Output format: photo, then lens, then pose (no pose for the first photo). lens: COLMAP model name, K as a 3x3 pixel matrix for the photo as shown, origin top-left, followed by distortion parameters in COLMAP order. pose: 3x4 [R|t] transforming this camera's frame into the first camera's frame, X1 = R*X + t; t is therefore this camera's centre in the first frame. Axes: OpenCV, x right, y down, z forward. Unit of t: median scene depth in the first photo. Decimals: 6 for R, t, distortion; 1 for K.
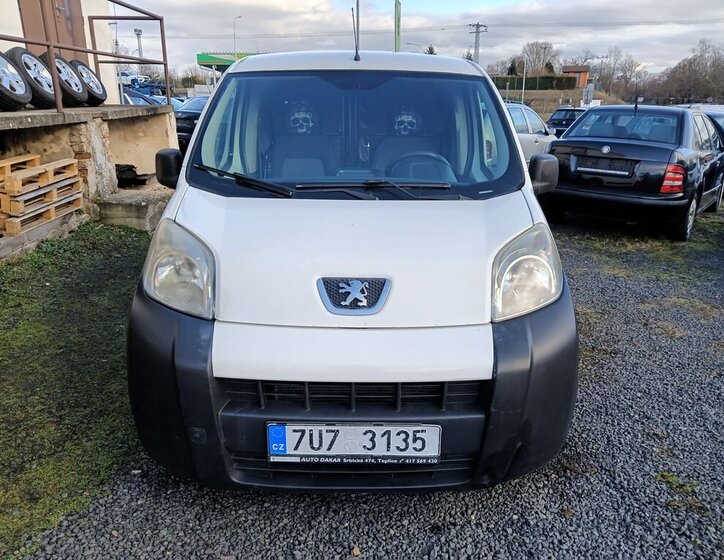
lens RADIAL K [[557.8, 0, 362.2], [0, 557.8, 282.0], [0, 0, 1]] dist [0.000707, -0.001152]
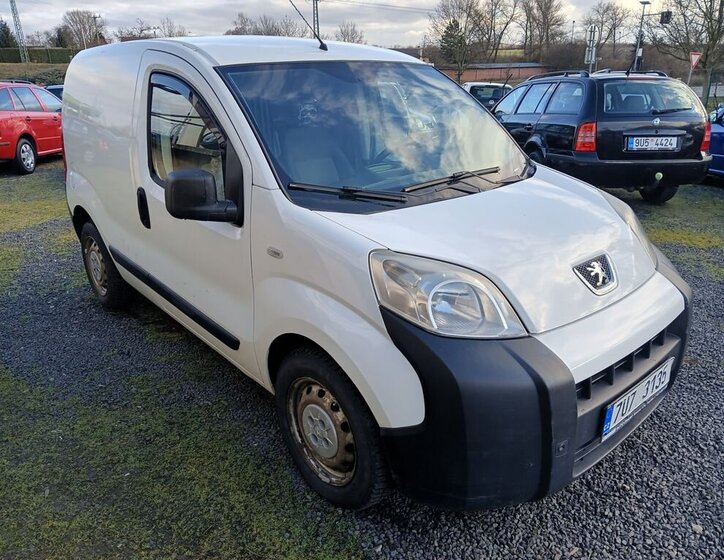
lens RADIAL K [[557.8, 0, 361.9], [0, 557.8, 280.1], [0, 0, 1]] dist [0.000707, -0.001152]
pose [[0.771462, -0.241767, 0.588553, -1.028518], [0.218842, 0.969386, 0.111352, -0.192311], [-0.597457, 0.042896, 0.800753, 0.387535]]
